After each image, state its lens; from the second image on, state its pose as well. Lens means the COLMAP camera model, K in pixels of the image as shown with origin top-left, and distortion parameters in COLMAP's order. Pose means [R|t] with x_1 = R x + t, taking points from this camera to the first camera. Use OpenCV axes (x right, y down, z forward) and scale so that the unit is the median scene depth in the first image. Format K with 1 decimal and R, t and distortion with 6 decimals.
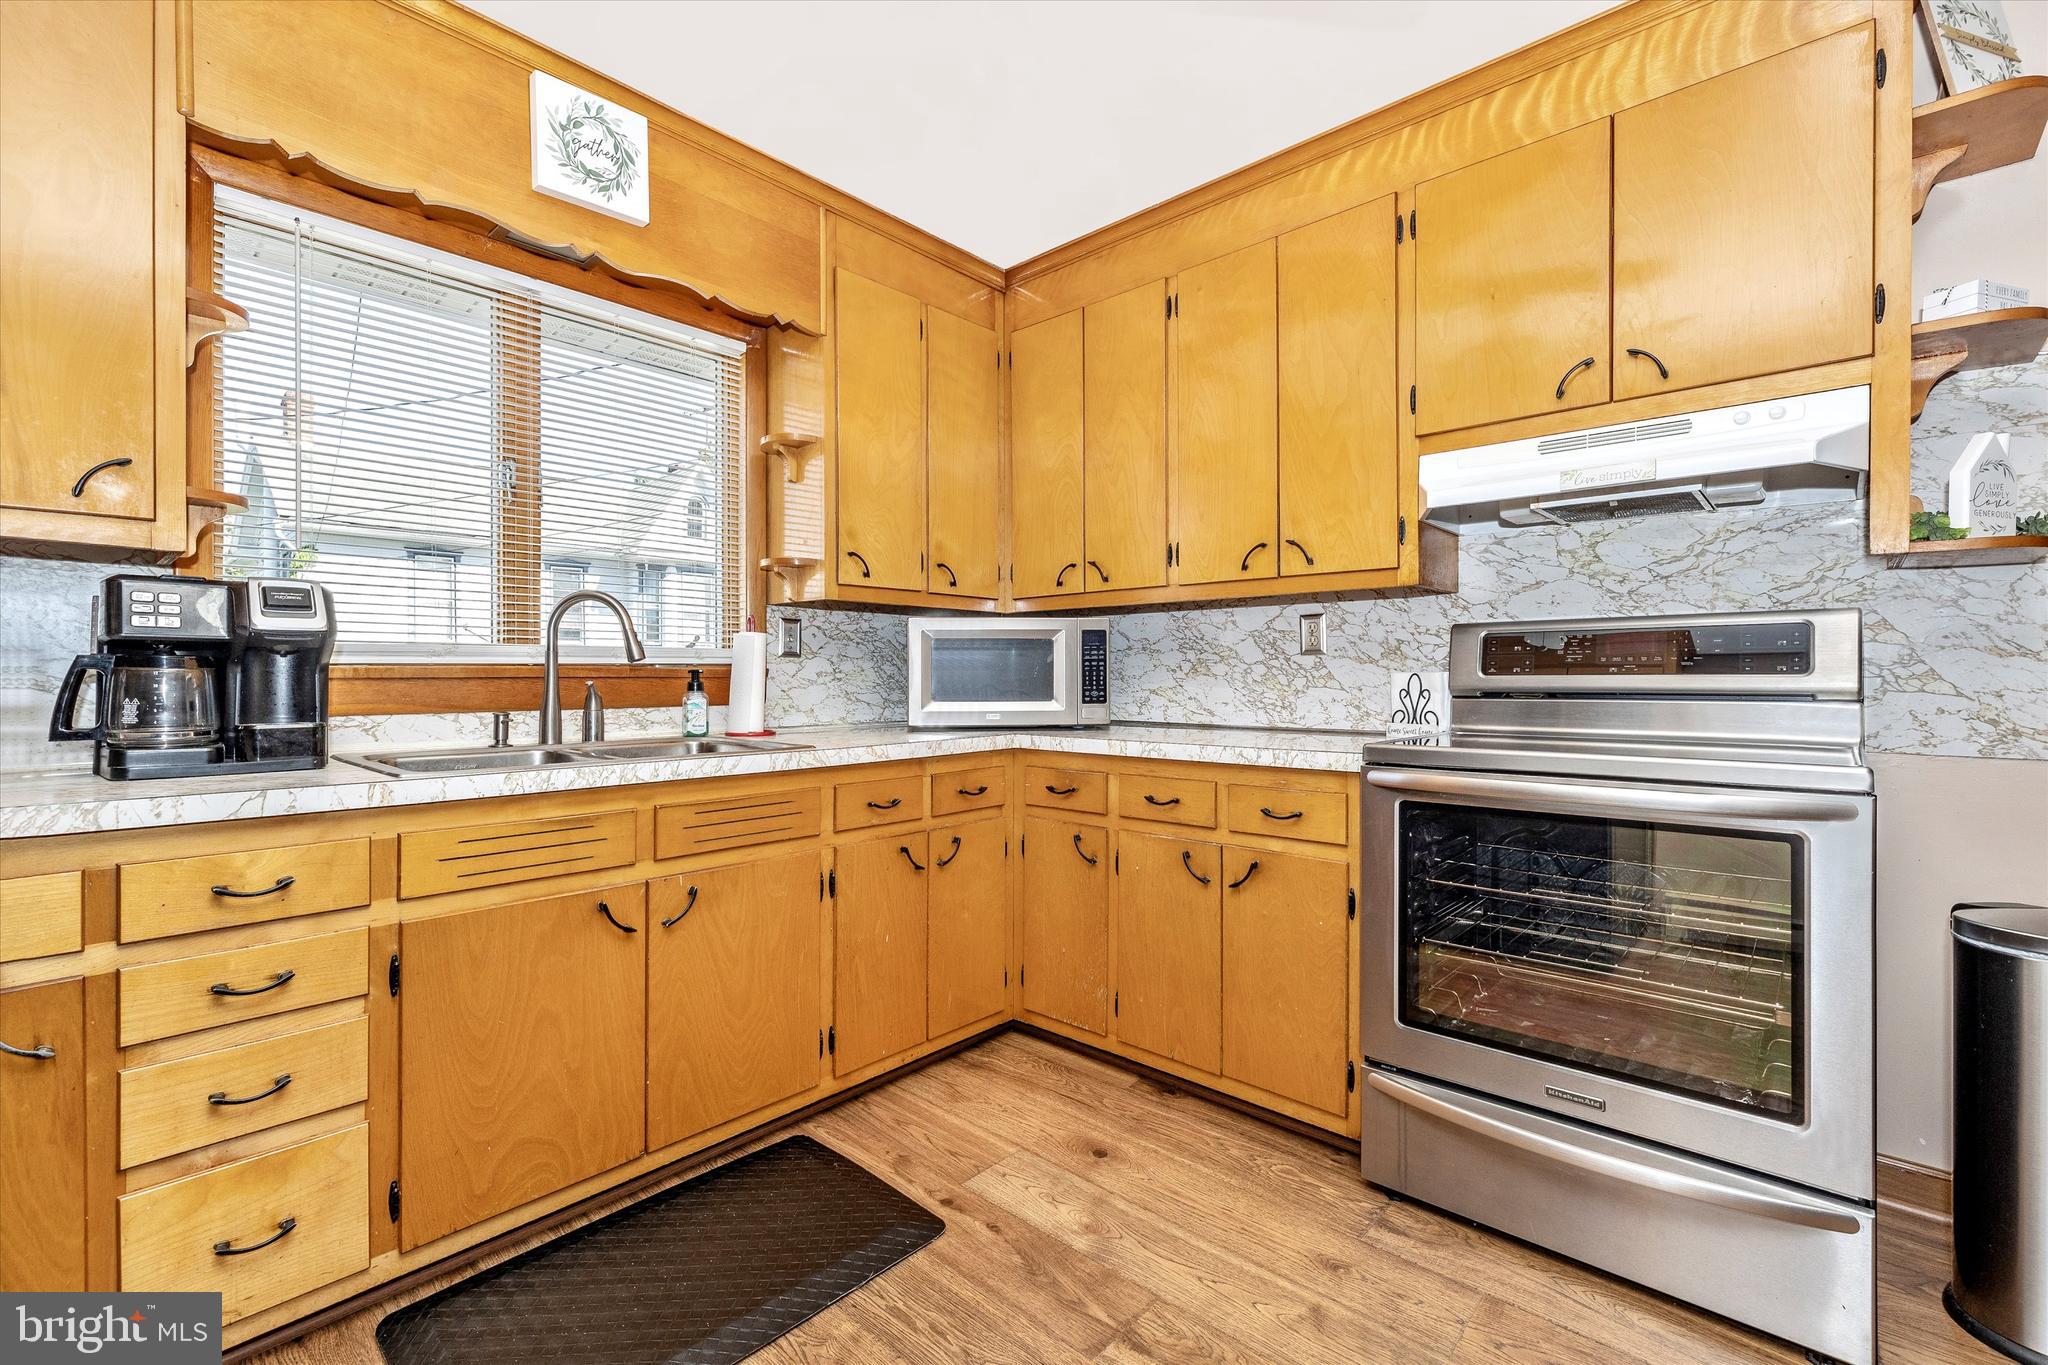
lens RADIAL K [[868.4, 0, 1035.9], [0, 868.4, 675.1], [0, 0, 1]] dist [-0.005248, 0.003904]
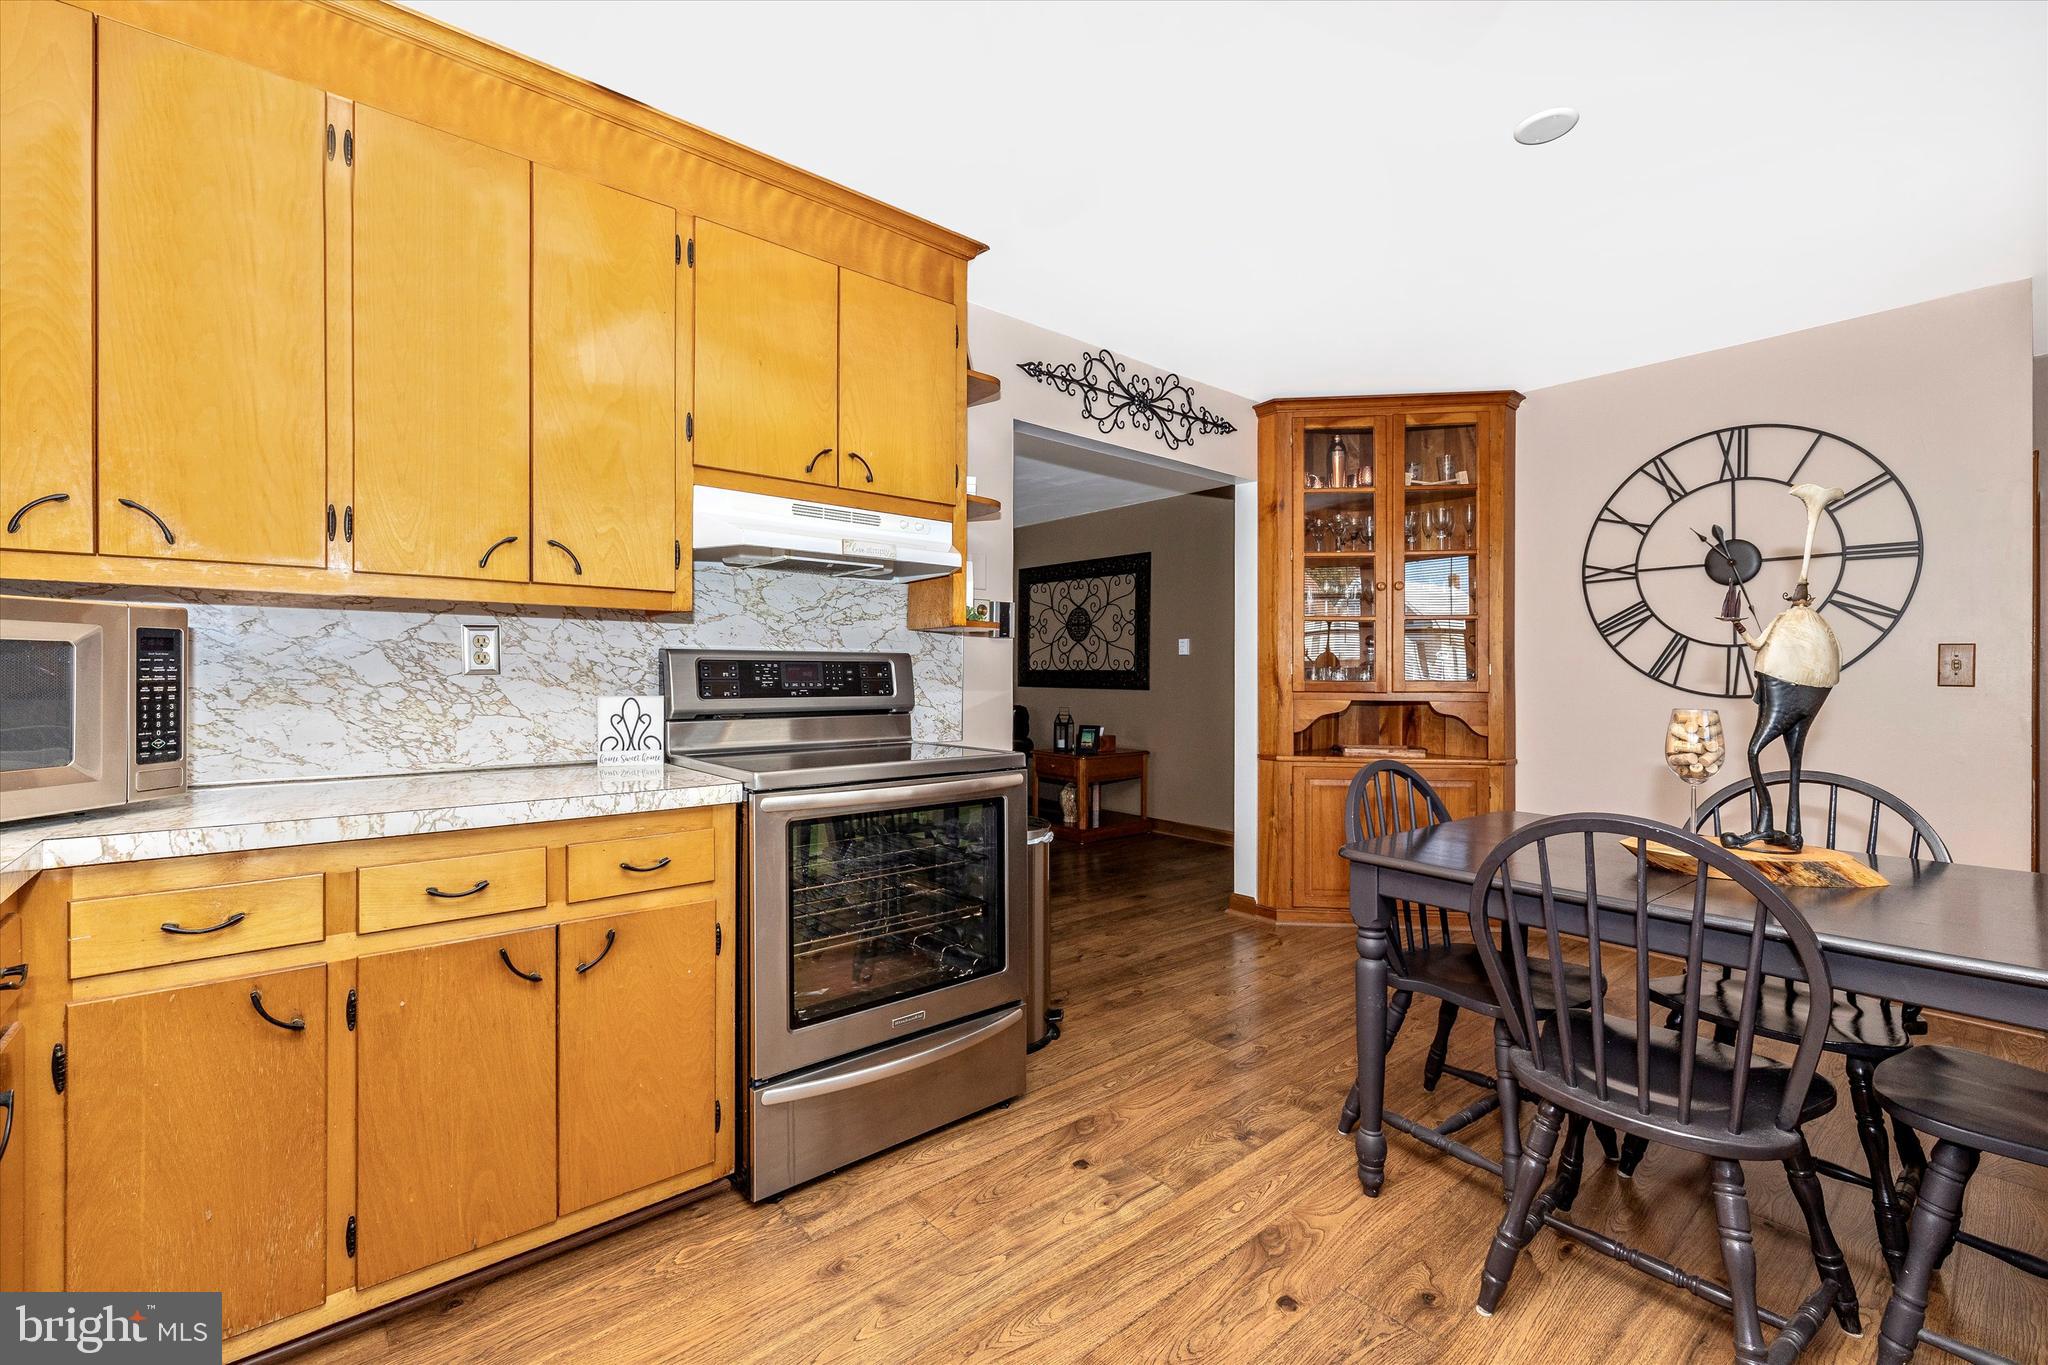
lens RADIAL K [[868.4, 0, 1035.9], [0, 868.4, 675.1], [0, 0, 1]] dist [-0.005248, 0.003904]
pose [[0.131846, 0.003006, 0.991266, -0.458157], [-0.005590, 0.999982, -0.002289, -0.027408], [-0.991254, -0.005240, 0.131860, 0.424820]]
